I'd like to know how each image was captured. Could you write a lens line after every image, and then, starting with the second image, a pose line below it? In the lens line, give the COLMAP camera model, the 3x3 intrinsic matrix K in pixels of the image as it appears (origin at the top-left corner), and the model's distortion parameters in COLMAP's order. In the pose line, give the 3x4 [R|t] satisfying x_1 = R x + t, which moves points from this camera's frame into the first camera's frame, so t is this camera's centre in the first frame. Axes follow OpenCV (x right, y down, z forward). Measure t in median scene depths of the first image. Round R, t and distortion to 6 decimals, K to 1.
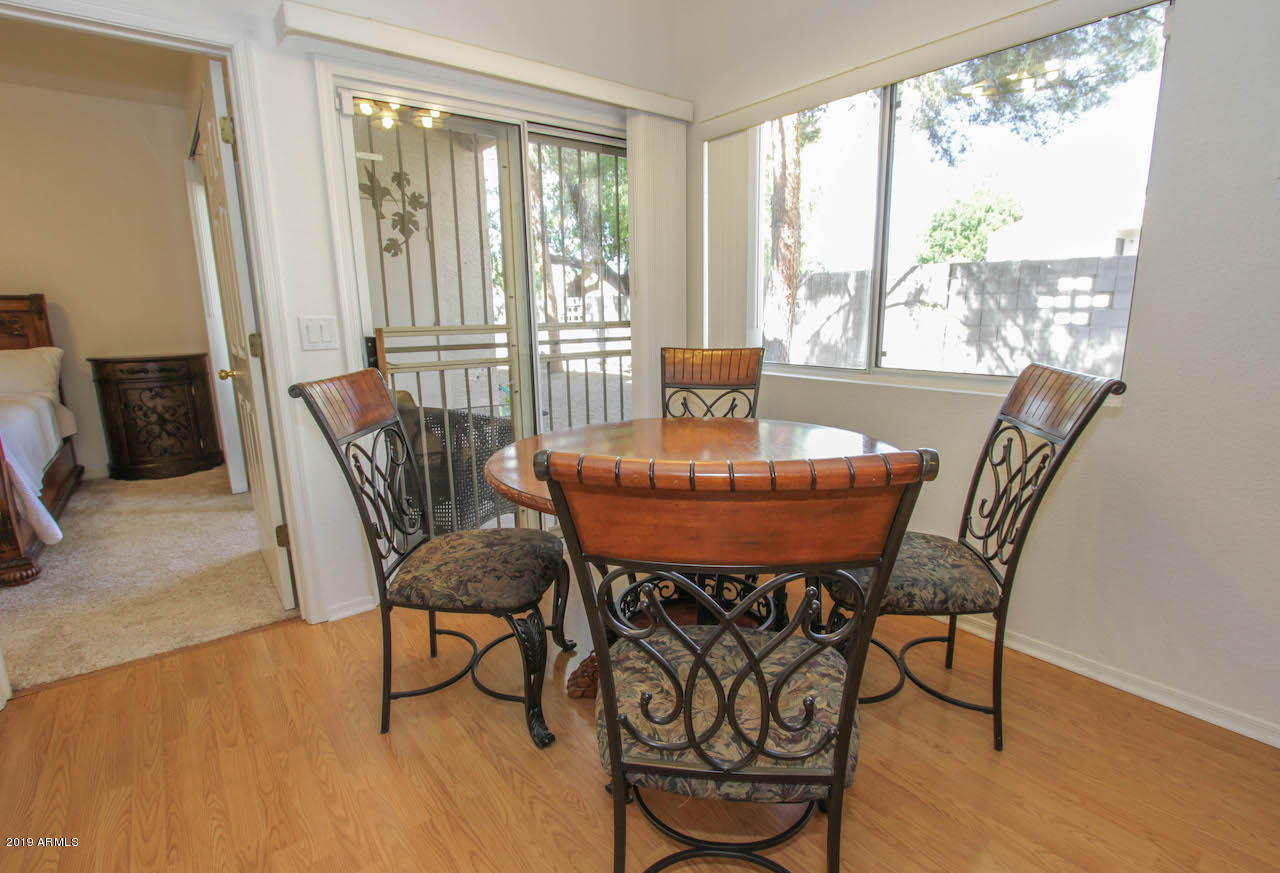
lens RADIAL K [[604.0, 0, 667.6], [0, 604.0, 436.9], [0, 0, 1]] dist [-0.026662, 0.003695]
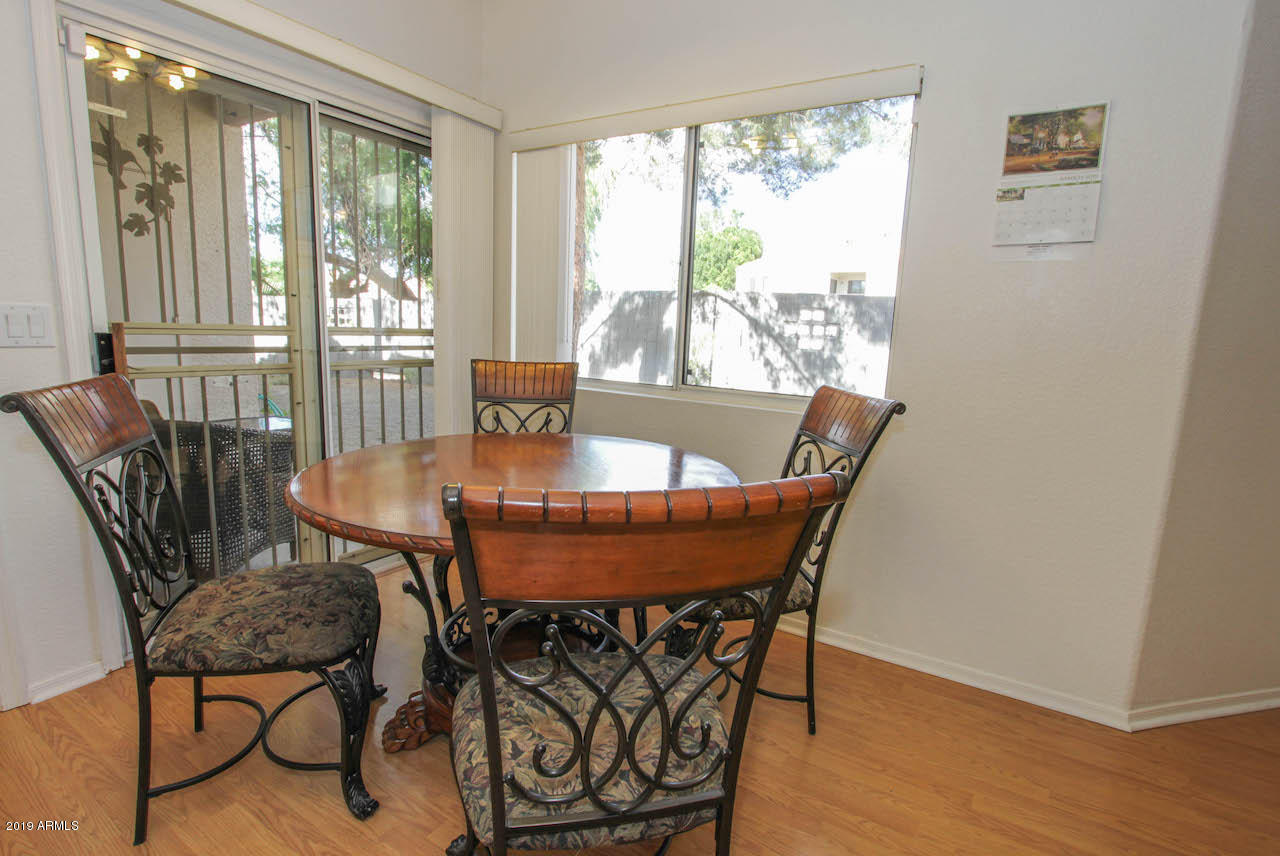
lens RADIAL K [[592.5, 0, 641.0], [0, 592.5, 424.8], [0, 0, 1]] dist [-0.021607, 0.003075]
pose [[0.944362, 0.000159, 0.328909, -0.090026], [0.011846, 0.999335, -0.034493, -0.011983], [-0.328696, 0.036470, 0.943731, 0.046708]]
